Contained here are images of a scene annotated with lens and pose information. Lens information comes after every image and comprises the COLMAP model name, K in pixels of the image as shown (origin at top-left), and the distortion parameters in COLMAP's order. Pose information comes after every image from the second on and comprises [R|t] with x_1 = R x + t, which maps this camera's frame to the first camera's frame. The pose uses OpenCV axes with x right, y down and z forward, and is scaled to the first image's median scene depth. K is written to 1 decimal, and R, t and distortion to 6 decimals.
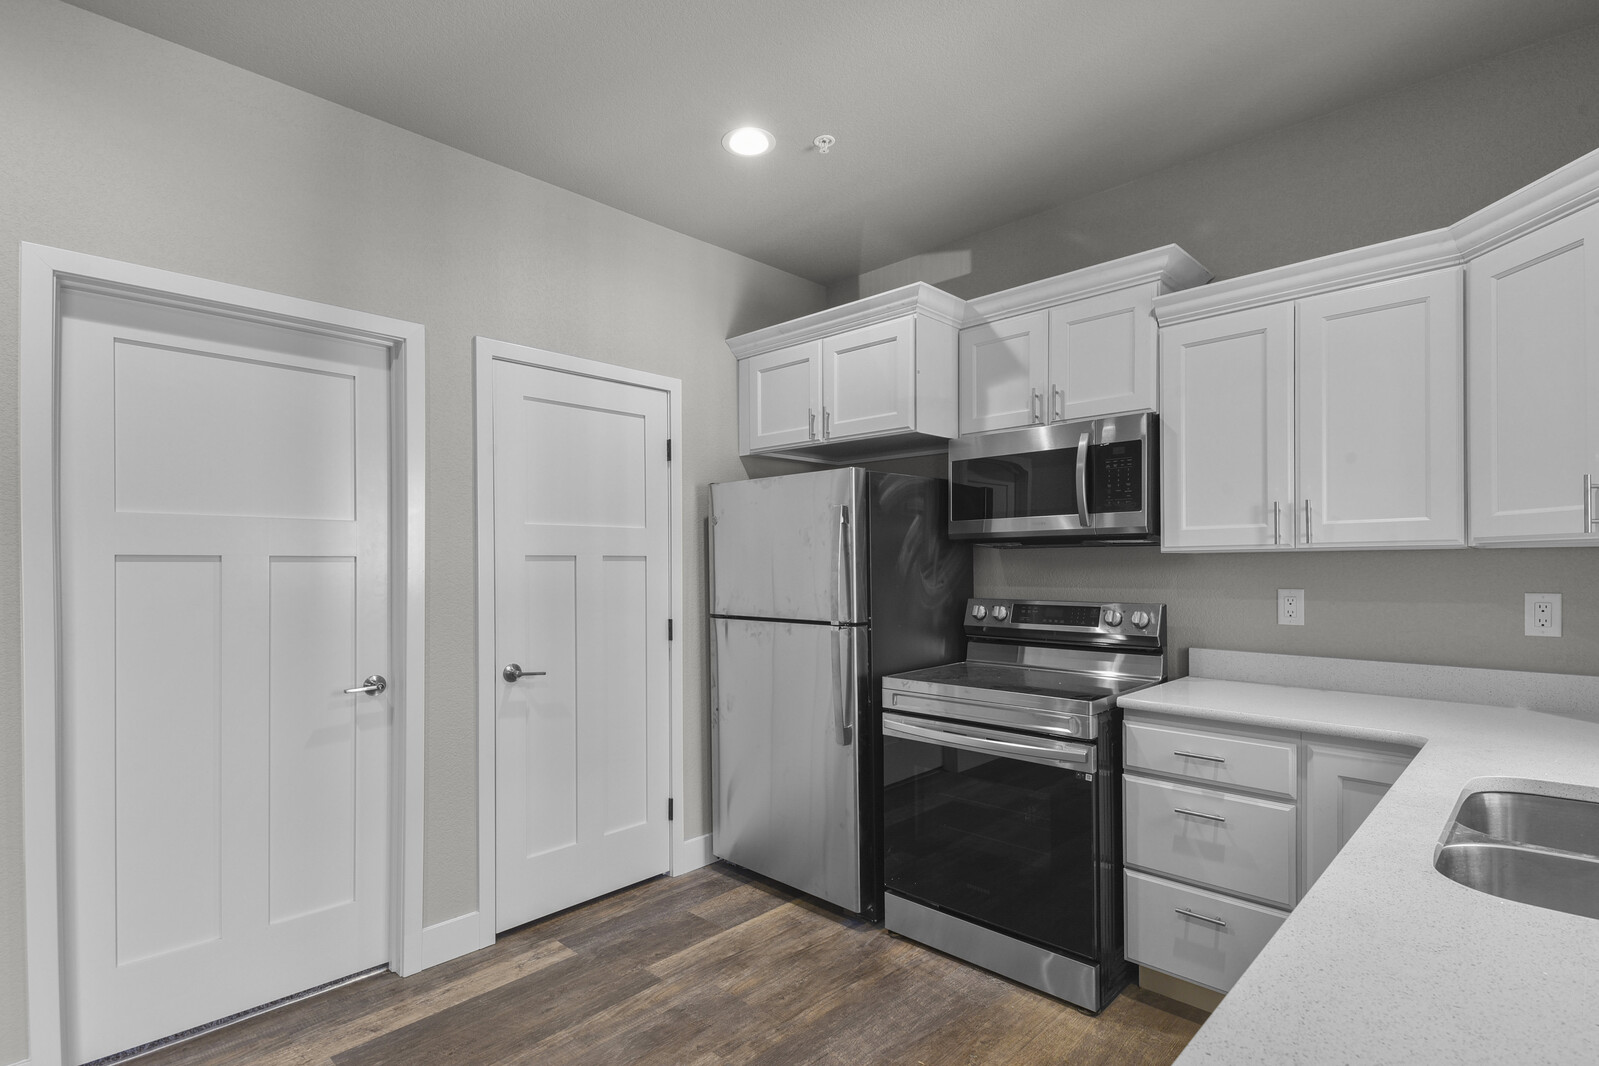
lens RADIAL K [[780.3, 0, 800.6], [0, 780.3, 565.2], [0, 0, 1]] dist [0.023350, -0.000316]
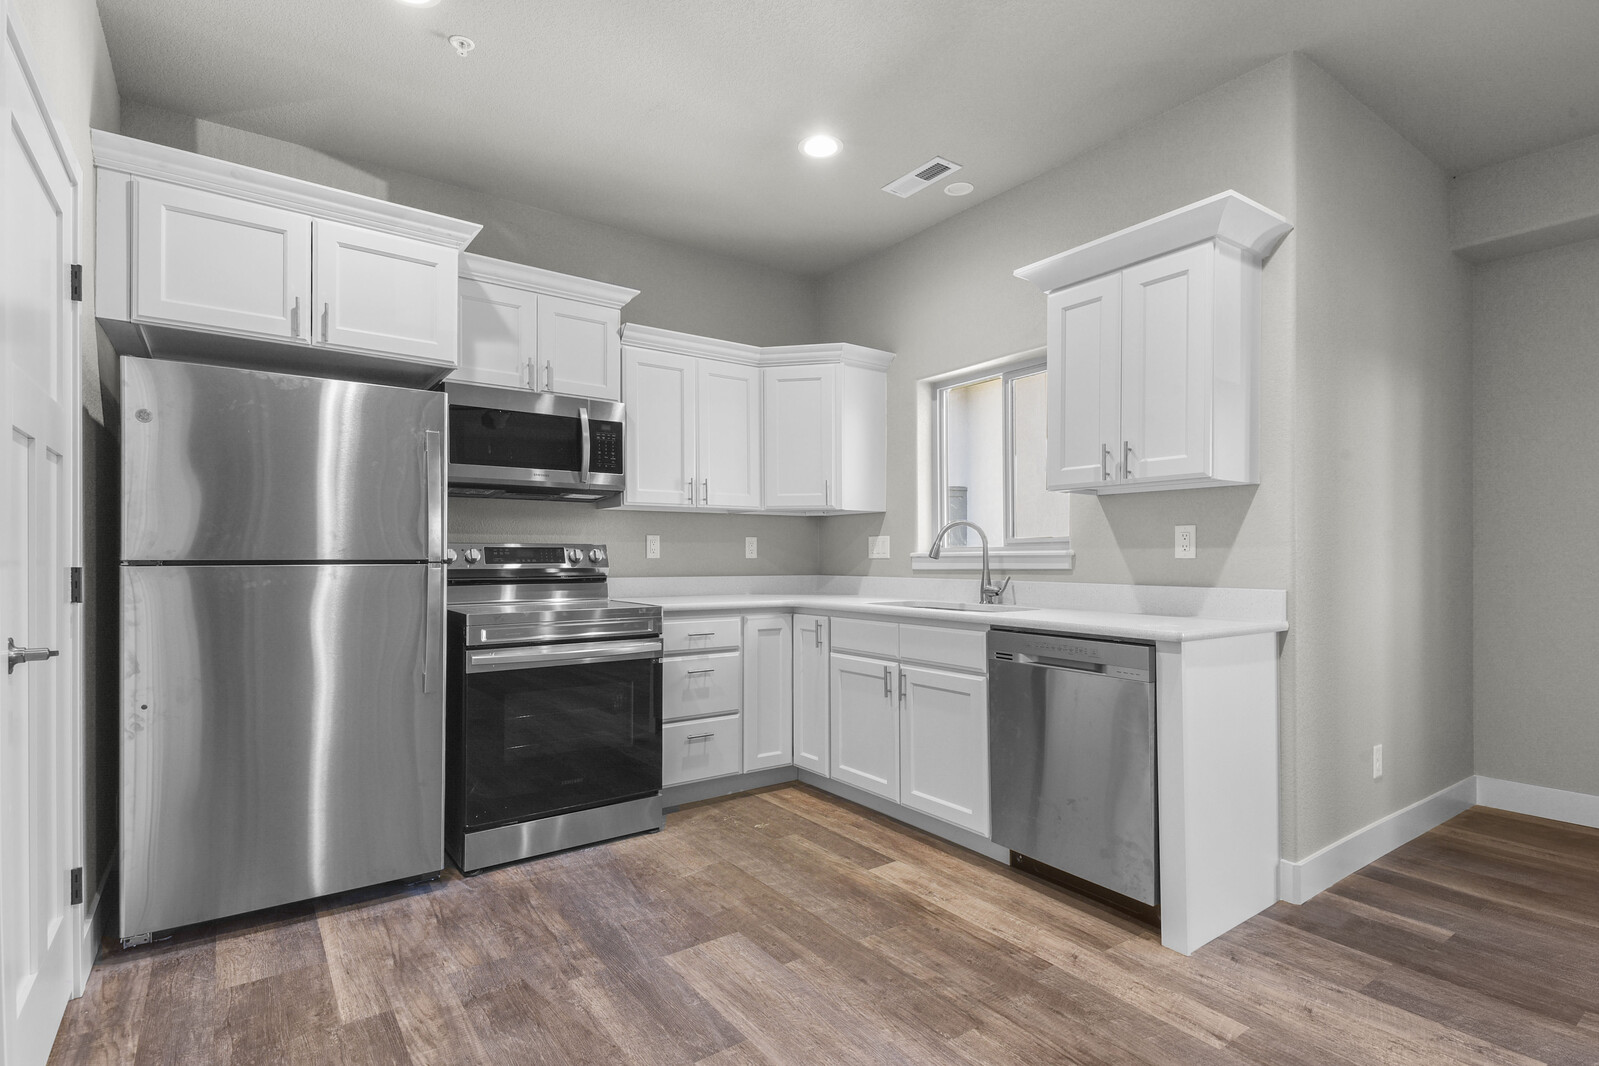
lens RADIAL K [[775.9, 0, 788.4], [0, 775.9, 551.4], [0, 0, 1]] dist [0.049412, -0.030933]
pose [[0.190632, 0.012130, 0.981587, -0.771109], [-0.000149, 0.999924, -0.012327, 0.075196], [-0.981662, 0.002204, 0.190619, 0.412461]]
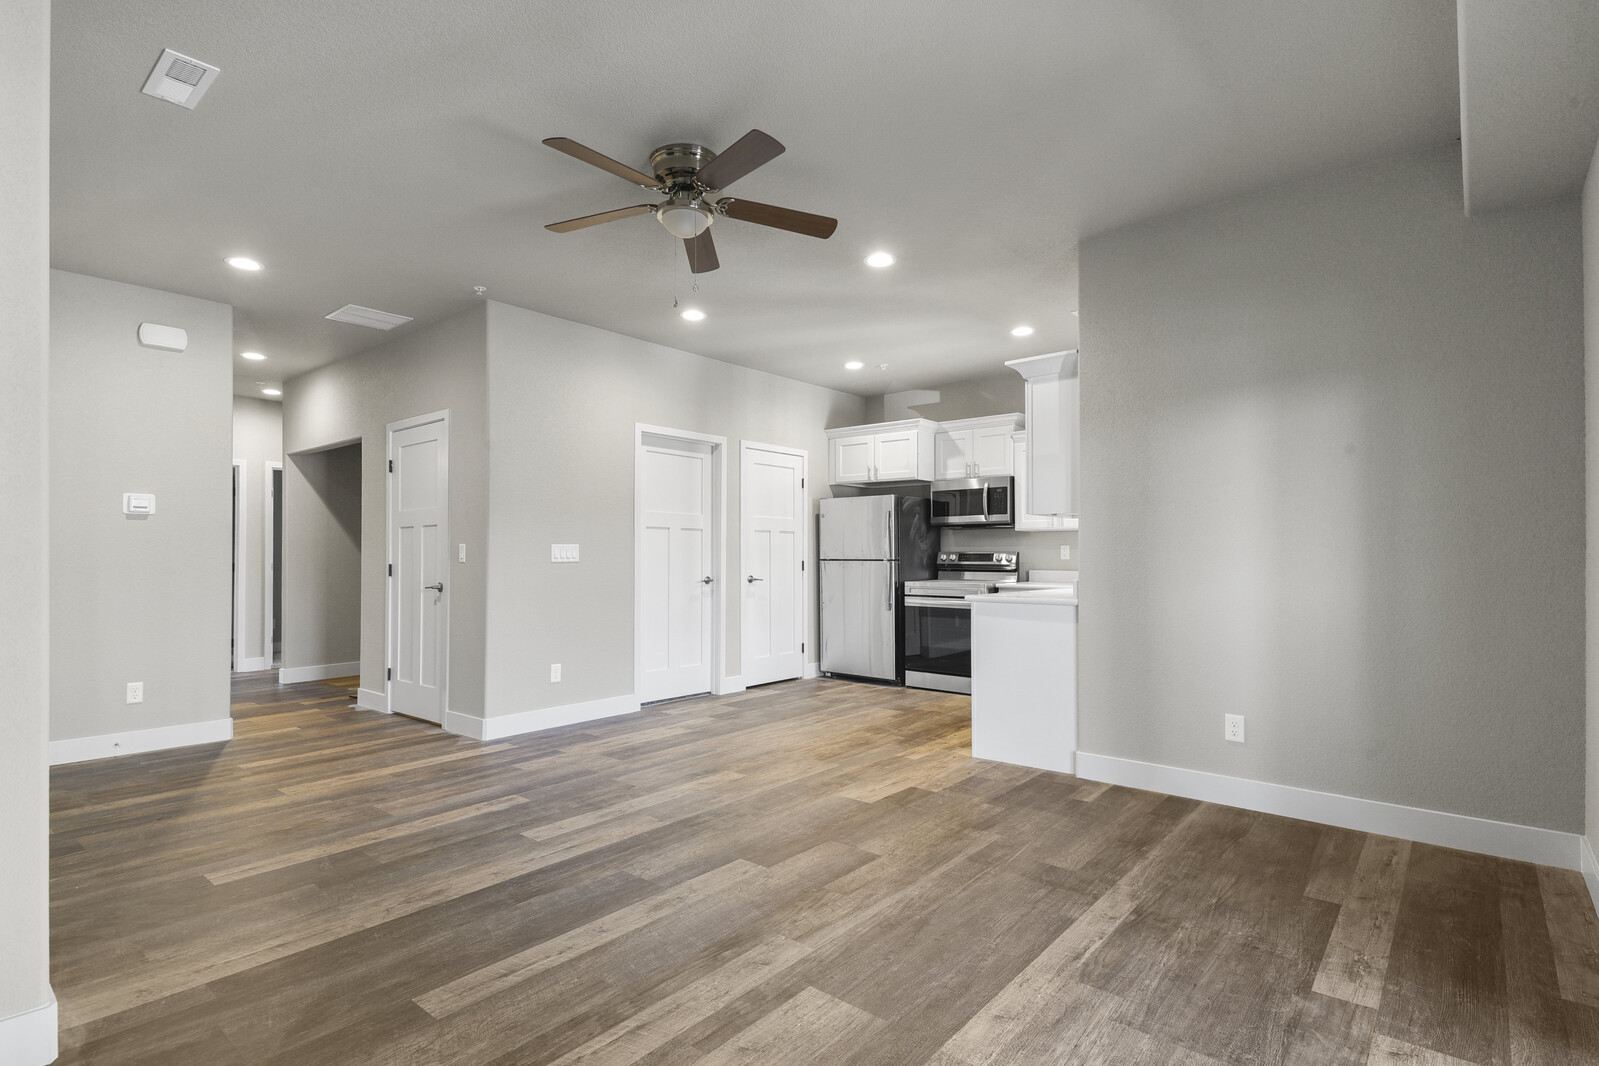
lens RADIAL K [[794.1, 0, 799.5], [0, 794.1, 533.0], [0, 0, 1]] dist [0.024176, -0.000214]
pose [[0.997886, 0.009666, 0.064260, -0.372408], [-0.007570, 0.999434, -0.032791, 0.074937], [-0.064541, 0.032235, 0.997394, -1.406971]]
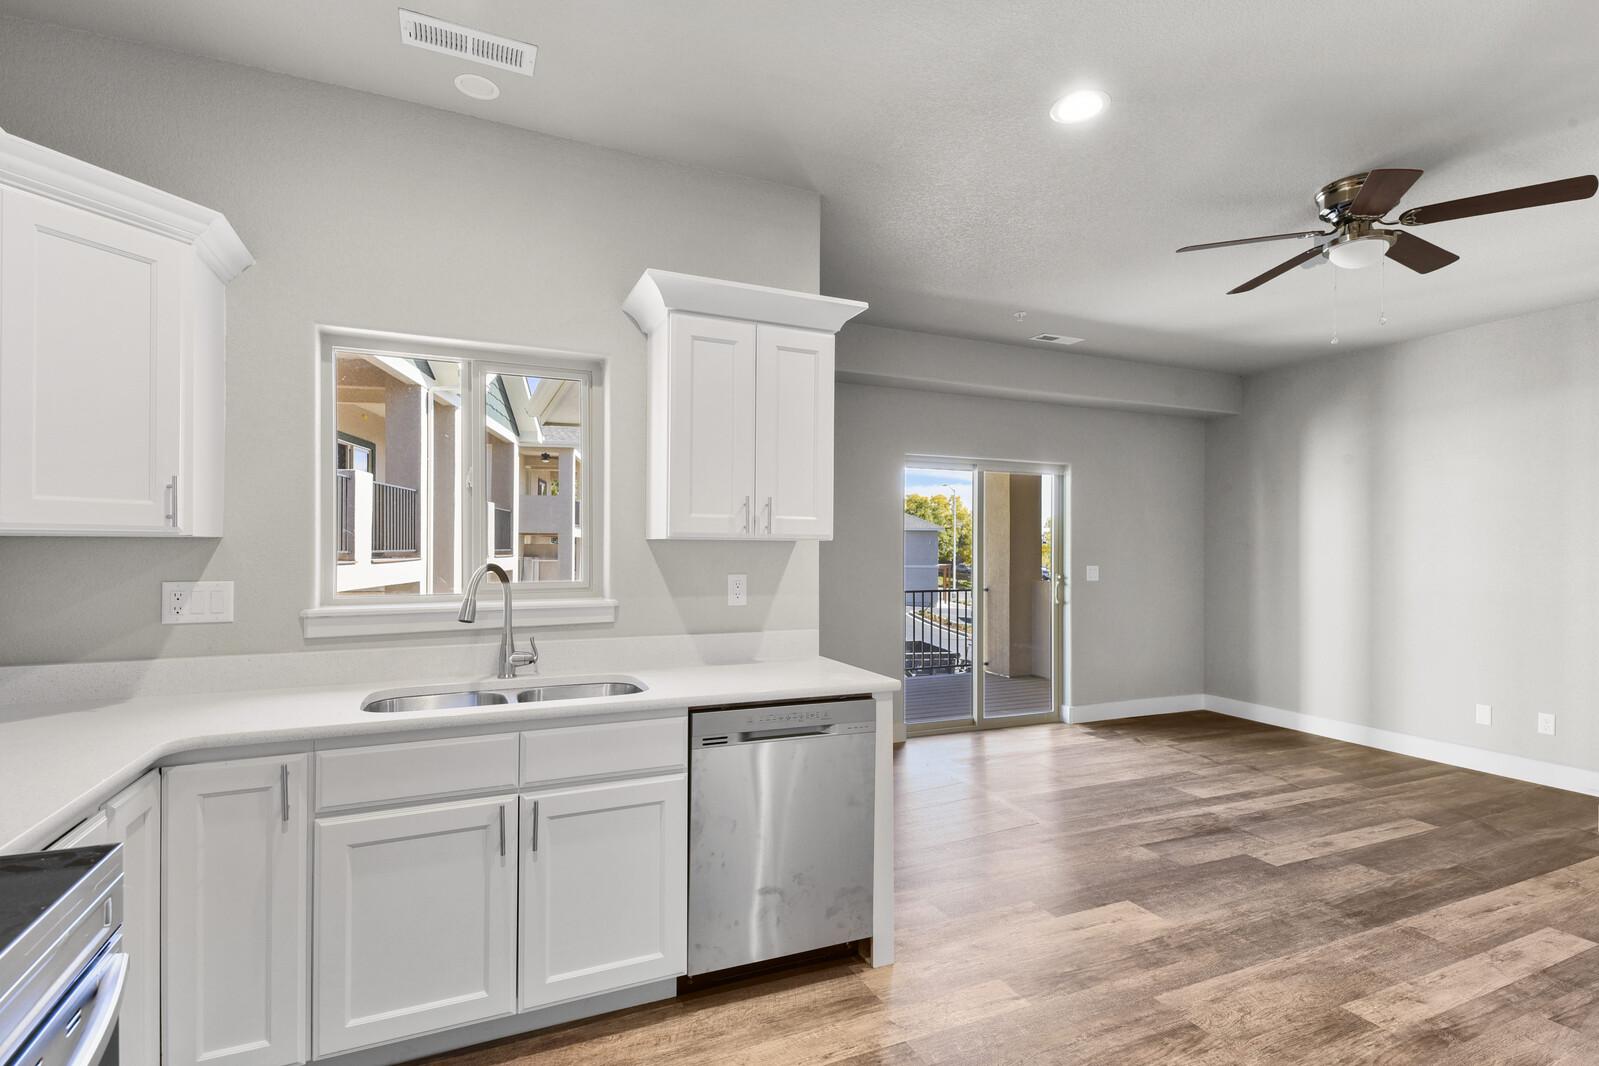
lens RADIAL K [[773.4, 0, 798.1], [0, 773.4, 547.6], [0, 0, 1]] dist [0.039597, -0.024244]
pose [[-0.926415, 0.000472, 0.376503, -0.154977], [-0.000221, 0.999998, -0.001799, -0.005048], [-0.376504, -0.001749, -0.926413, 1.040601]]
